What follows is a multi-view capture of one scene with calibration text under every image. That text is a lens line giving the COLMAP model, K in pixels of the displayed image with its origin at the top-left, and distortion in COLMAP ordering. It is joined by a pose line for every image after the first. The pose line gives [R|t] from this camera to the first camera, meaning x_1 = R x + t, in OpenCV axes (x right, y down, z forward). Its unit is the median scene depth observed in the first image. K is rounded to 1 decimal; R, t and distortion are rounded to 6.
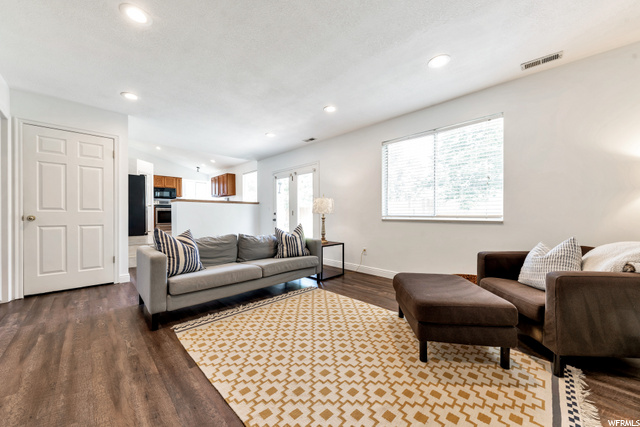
lens RADIAL K [[229.2, 0, 318.2], [0, 229.2, 214.5], [0, 0, 1]] dist [0.001003, -0.000441]
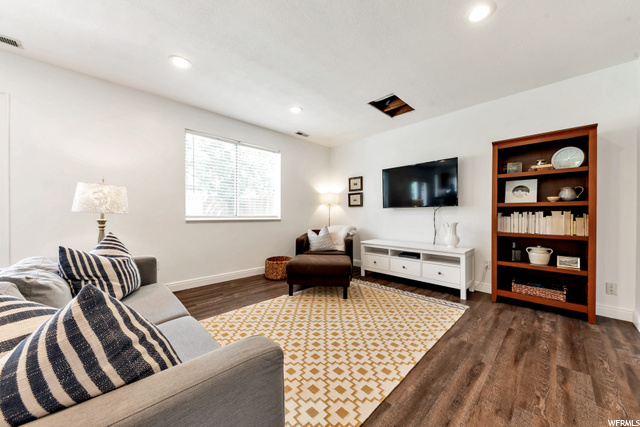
lens RADIAL K [[229.2, 0, 318.2], [0, 229.2, 214.5], [0, 0, 1]] dist [0.001003, -0.000441]
pose [[0.022269, 0.003829, 0.999745, -1.144731], [-0.003462, 0.999987, -0.003753, 0.000745], [-0.999746, -0.003378, 0.022282, 1.033075]]
